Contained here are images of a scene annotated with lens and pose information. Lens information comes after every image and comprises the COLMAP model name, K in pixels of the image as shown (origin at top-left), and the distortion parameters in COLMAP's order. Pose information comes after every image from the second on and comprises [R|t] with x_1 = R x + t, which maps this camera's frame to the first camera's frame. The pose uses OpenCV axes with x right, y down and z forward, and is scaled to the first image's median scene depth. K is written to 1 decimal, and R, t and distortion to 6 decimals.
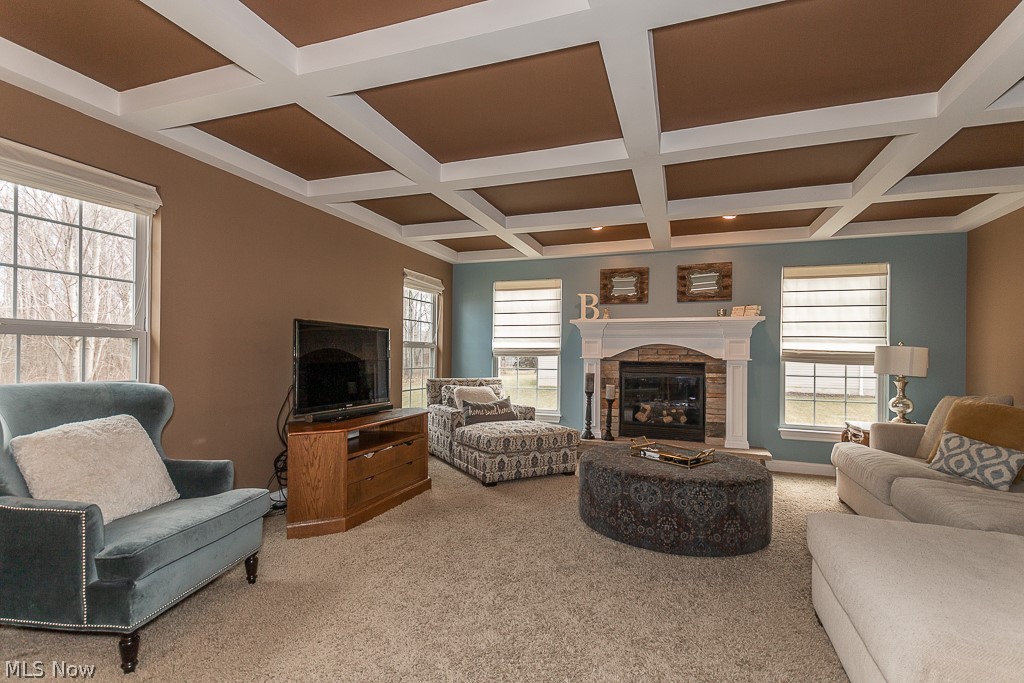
lens RADIAL K [[486.1, 0, 502.6], [0, 486.1, 346.0], [0, 0, 1]] dist [0.002212, -0.000048]
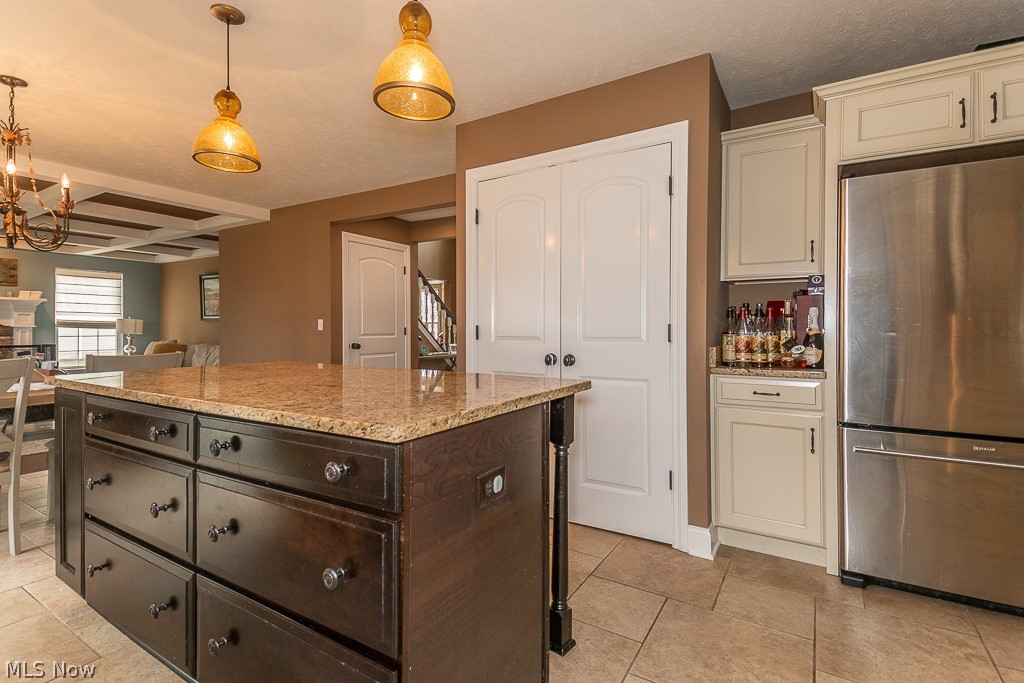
lens RADIAL K [[486.1, 0, 504.1], [0, 486.1, 331.7], [0, 0, 1]] dist [0.002212, -0.000048]
pose [[0.183064, -0.016536, 0.982962, -0.723756], [-0.014298, 0.999708, 0.019481, -0.005737], [-0.982997, -0.017621, 0.182774, -0.729239]]
